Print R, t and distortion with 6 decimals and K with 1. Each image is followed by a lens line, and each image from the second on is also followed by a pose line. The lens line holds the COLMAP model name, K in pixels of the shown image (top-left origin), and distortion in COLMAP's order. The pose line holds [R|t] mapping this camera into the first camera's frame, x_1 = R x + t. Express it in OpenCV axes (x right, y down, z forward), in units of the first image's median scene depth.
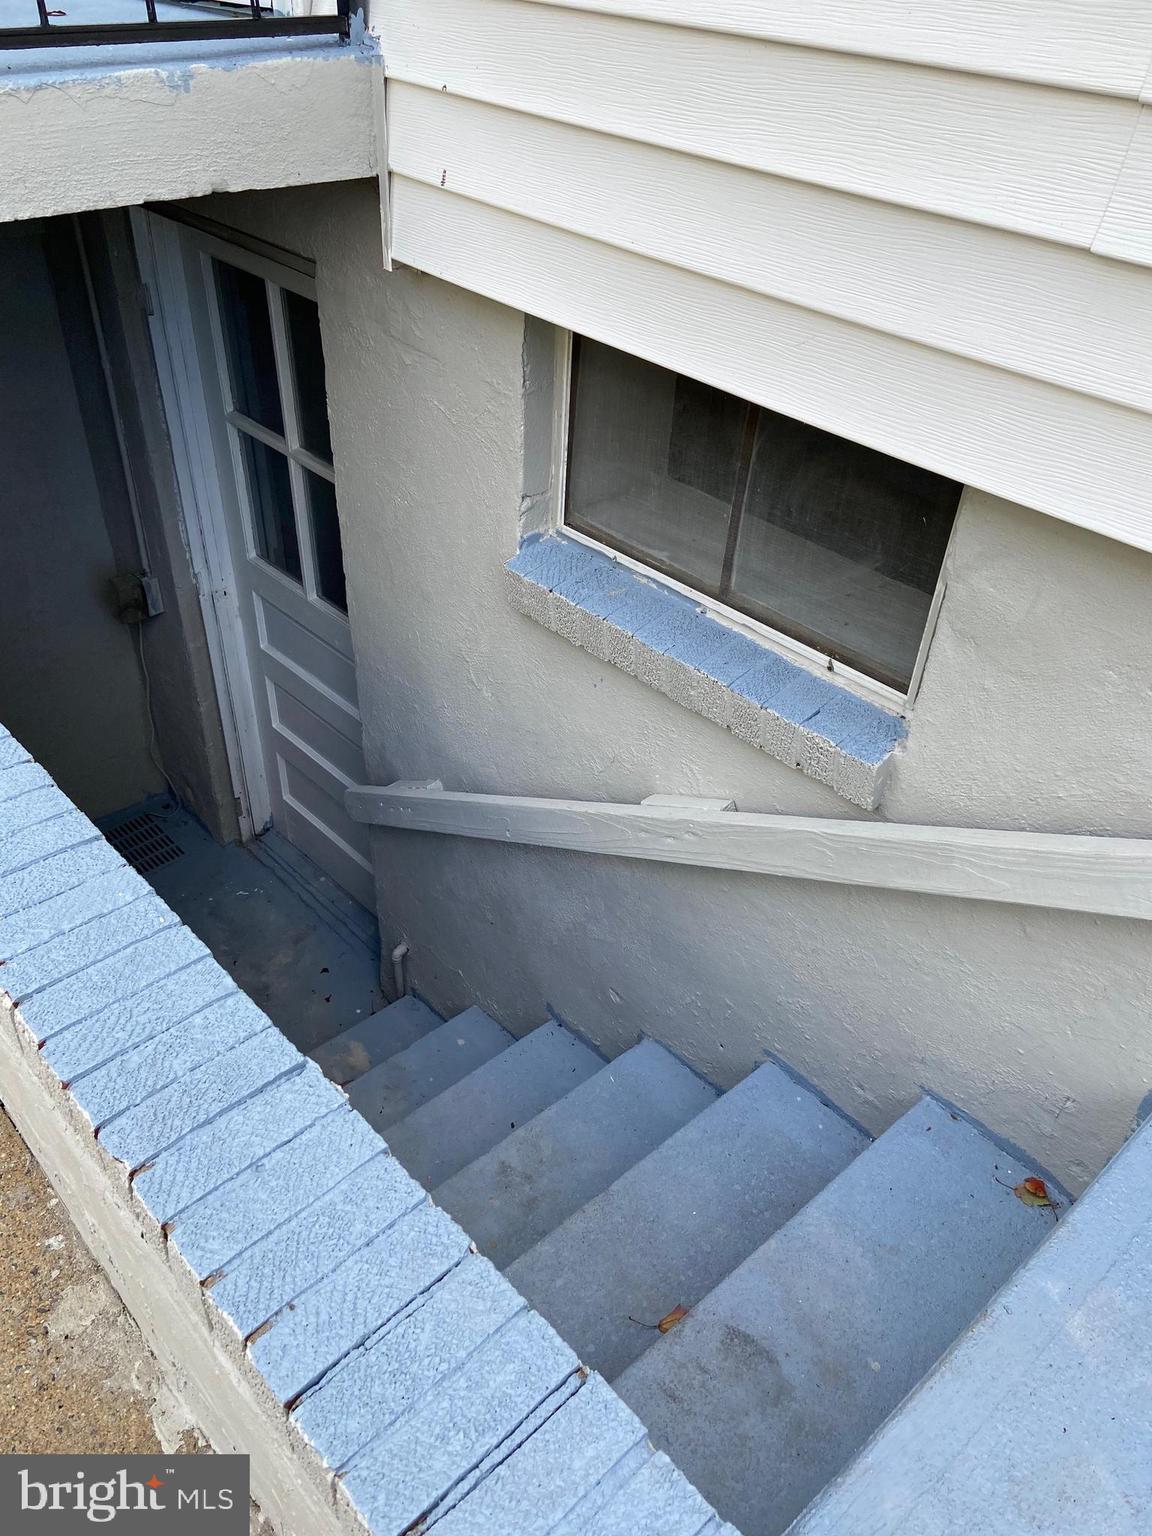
lens RADIAL K [[1182.6, 0, 581.7], [0, 1182.6, 768.8], [0, 0, 1]] dist [0.098489, -0.084831]
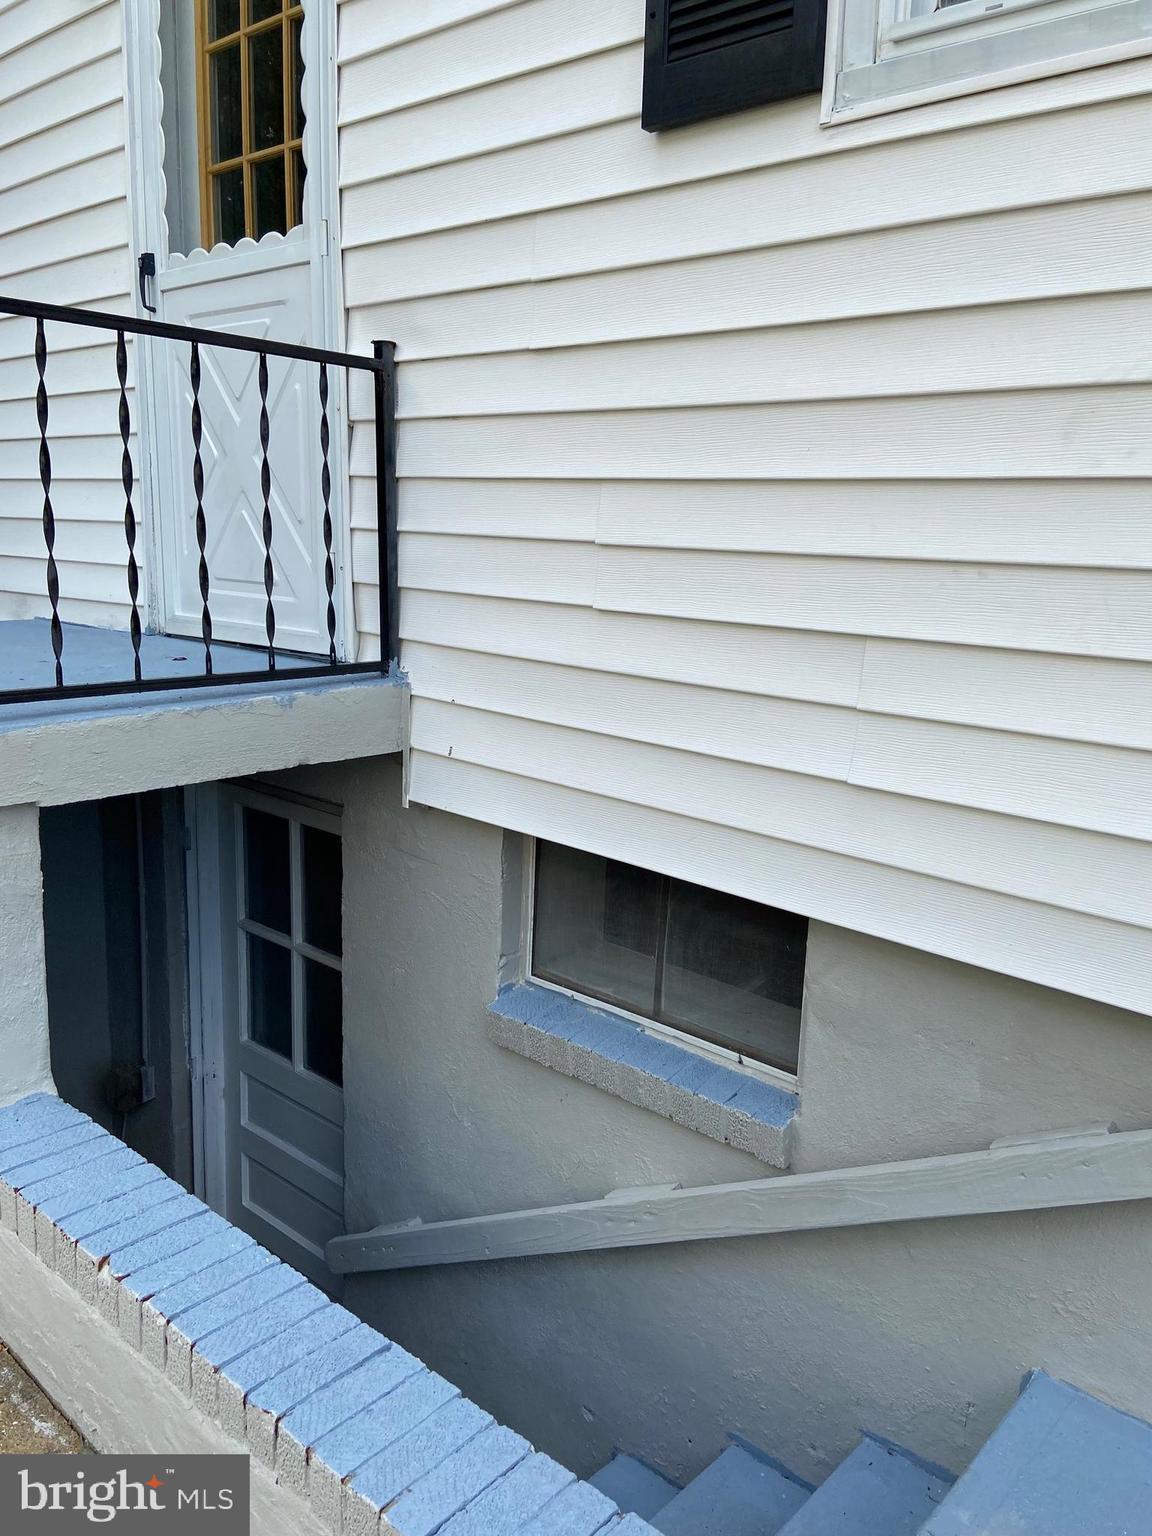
lens RADIAL K [[1182.6, 0, 580.2], [0, 1182.6, 757.5], [0, 0, 1]] dist [0.098489, -0.084831]
pose [[0.995955, -0.031368, 0.084195, -0.074239], [0.063888, 0.906129, -0.418149, 0.152003], [-0.063175, 0.421837, 0.904468, -0.354656]]
